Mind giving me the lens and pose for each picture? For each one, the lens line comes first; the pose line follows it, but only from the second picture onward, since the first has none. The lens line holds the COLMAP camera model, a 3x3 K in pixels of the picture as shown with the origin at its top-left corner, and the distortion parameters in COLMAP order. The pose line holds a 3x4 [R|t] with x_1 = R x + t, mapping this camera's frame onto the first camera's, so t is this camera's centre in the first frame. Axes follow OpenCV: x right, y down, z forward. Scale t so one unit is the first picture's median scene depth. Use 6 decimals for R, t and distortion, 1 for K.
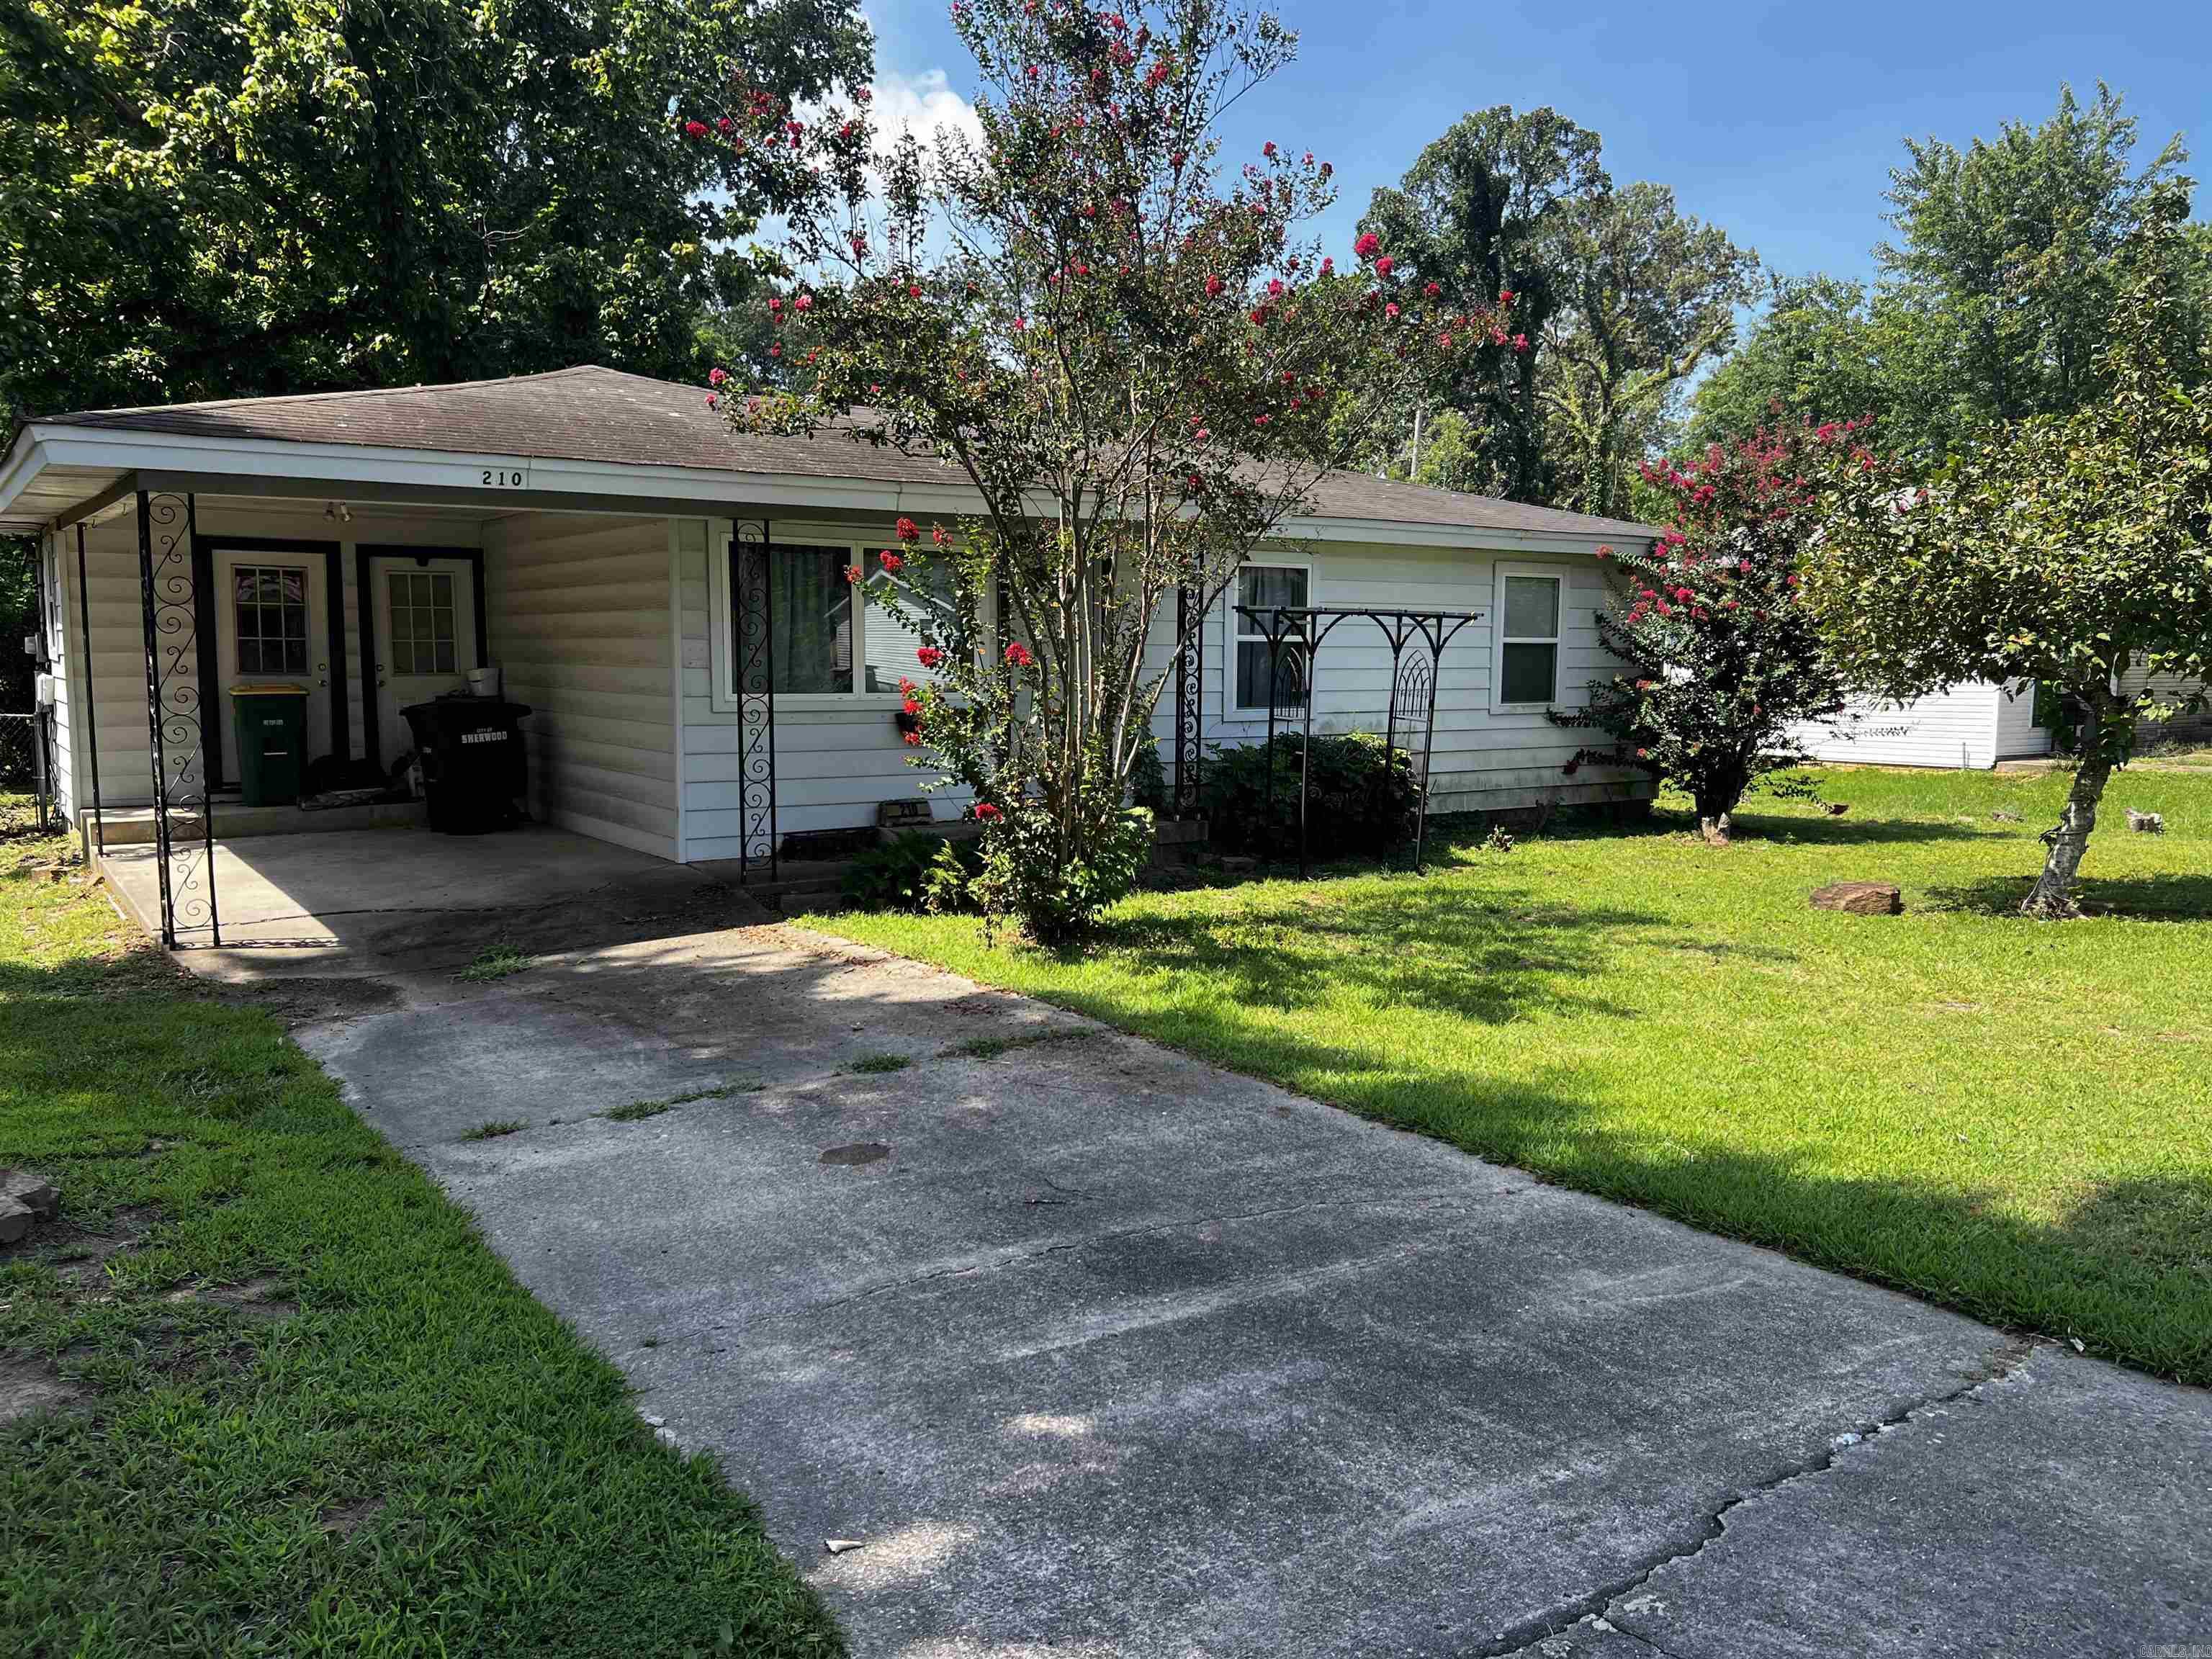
lens RADIAL K [[1678.4, 0, 1101.8], [0, 1678.4, 825.7], [0, 0, 1]] dist [0.049557, -0.051980]
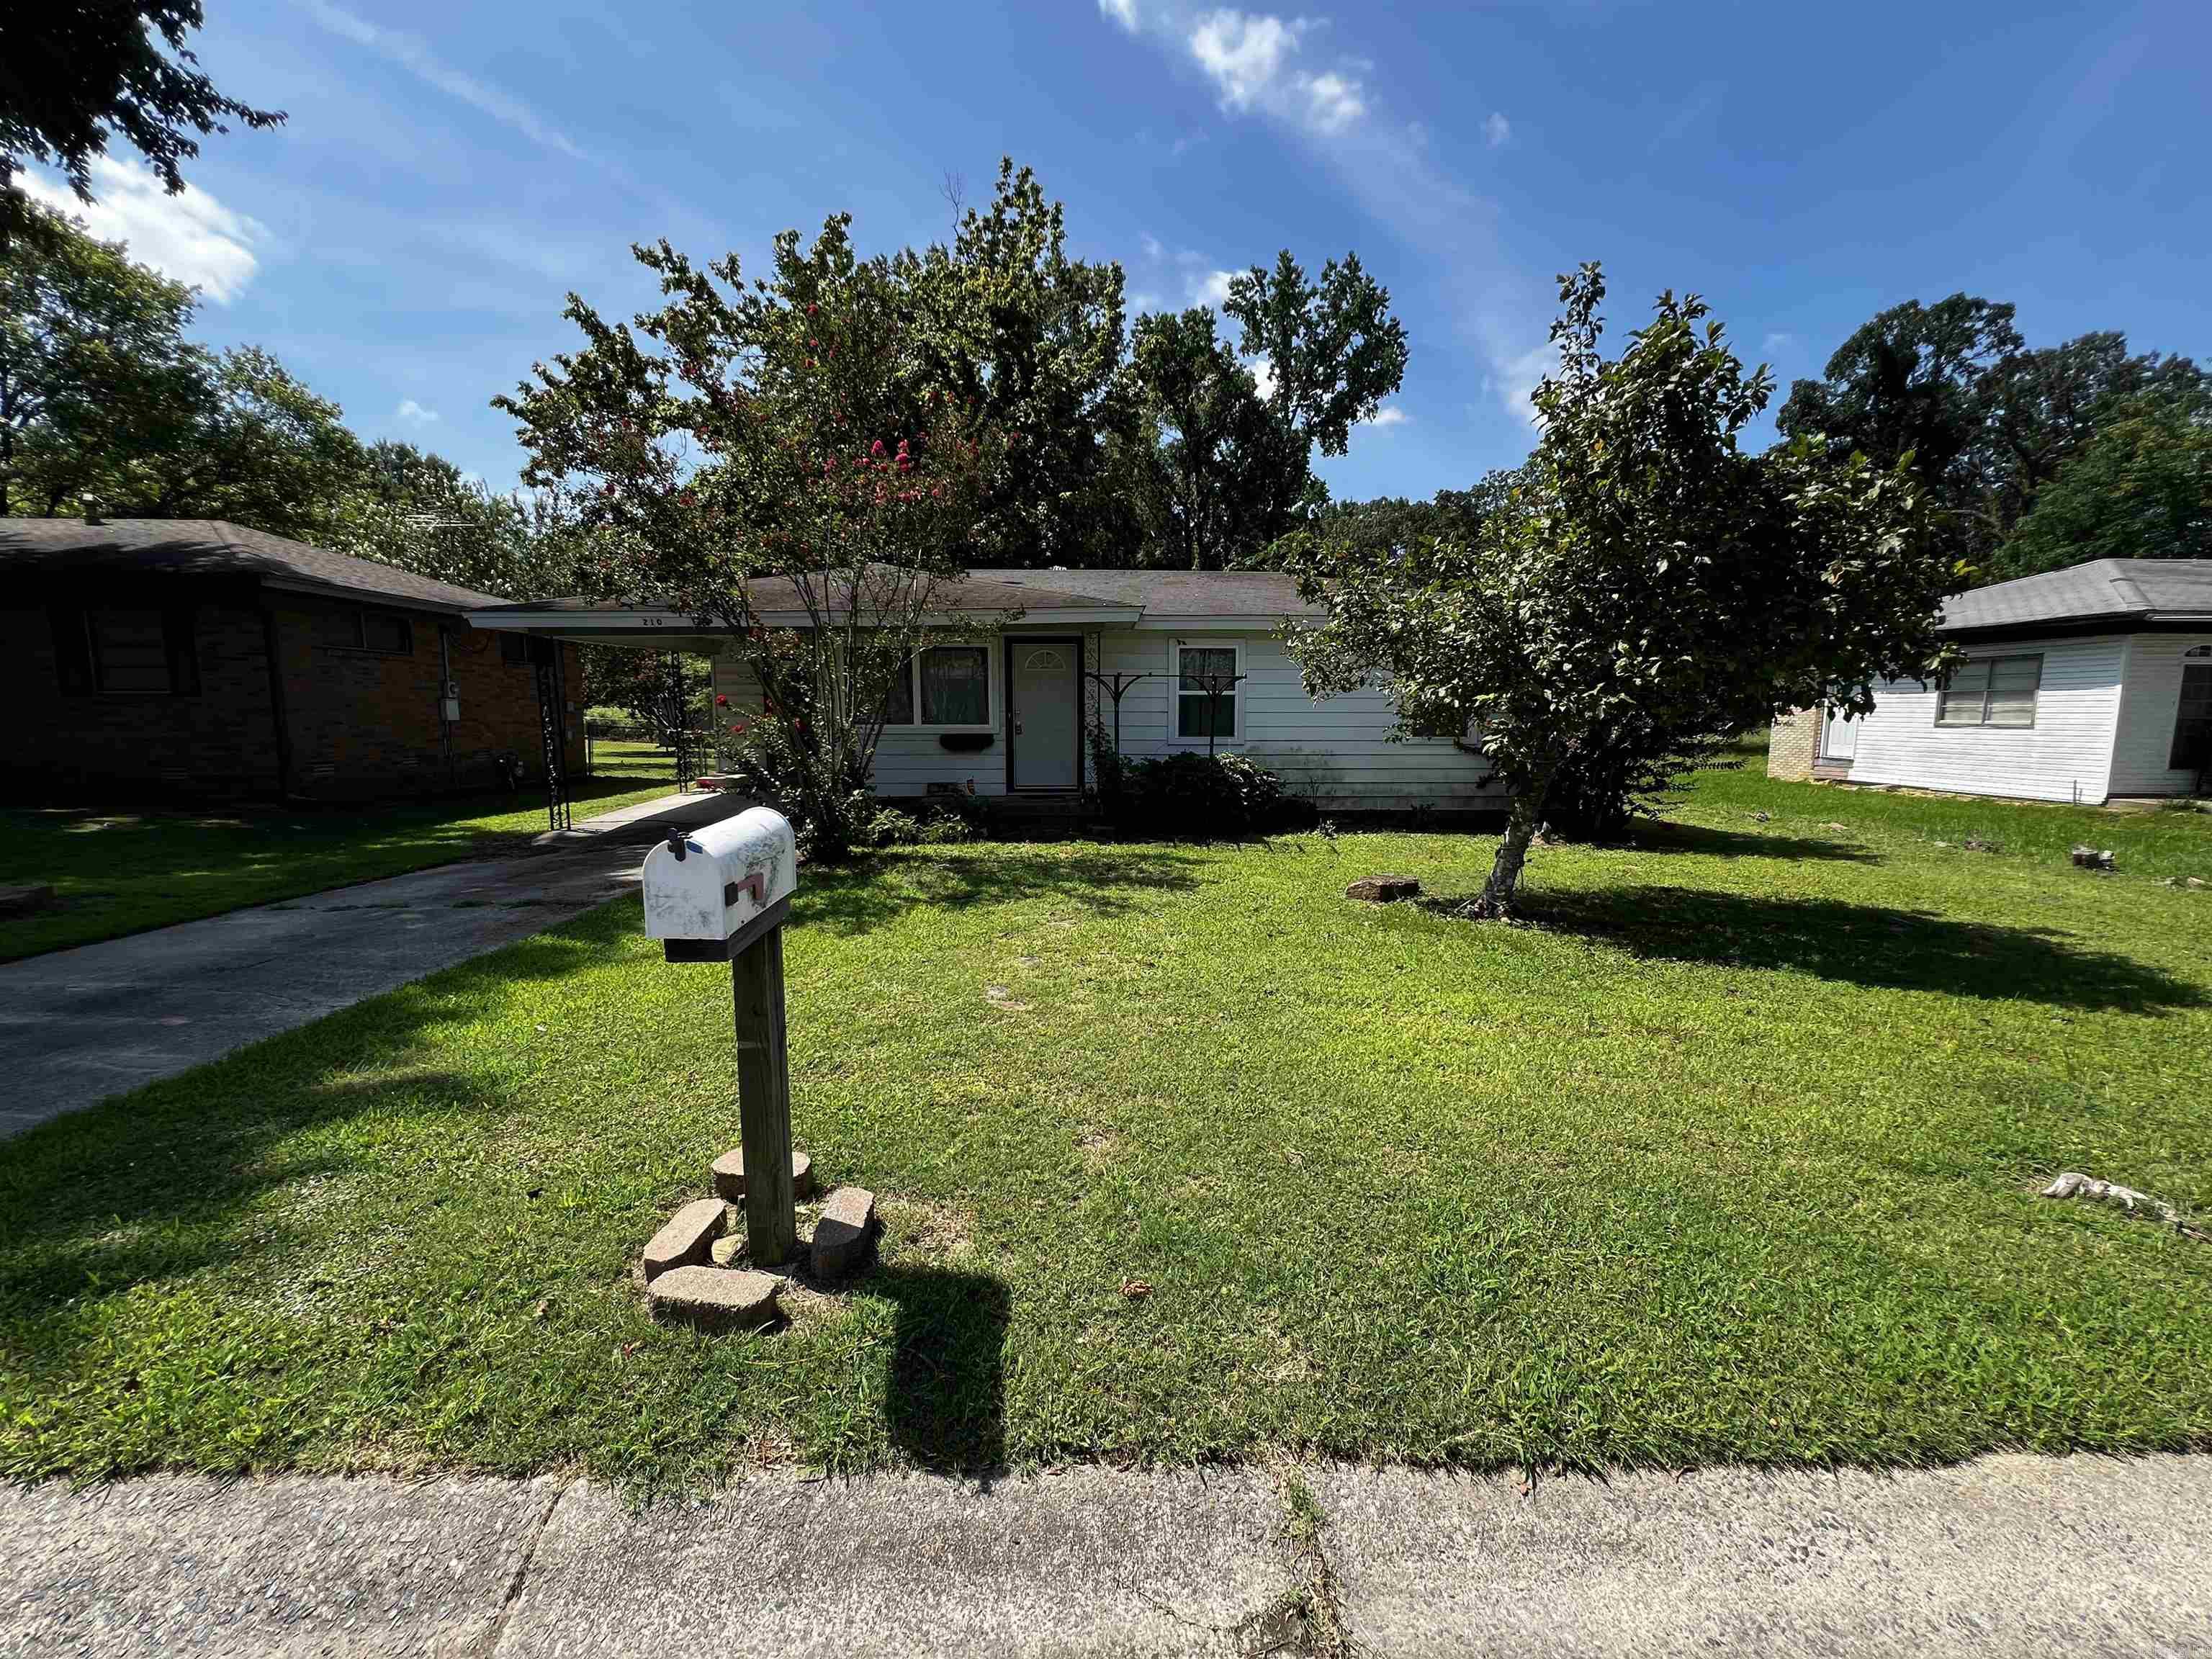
lens RADIAL K [[894.1, 0, 1117.0], [0, 894.1, 821.1], [0, 0, 1]] dist [-0.003274, 0.000658]
pose [[0.835959, 0.063171, -0.545143, 0.436702], [-0.052074, 0.998002, 0.035793, -0.014209], [0.546315, -0.001534, 0.837578, 0.211537]]
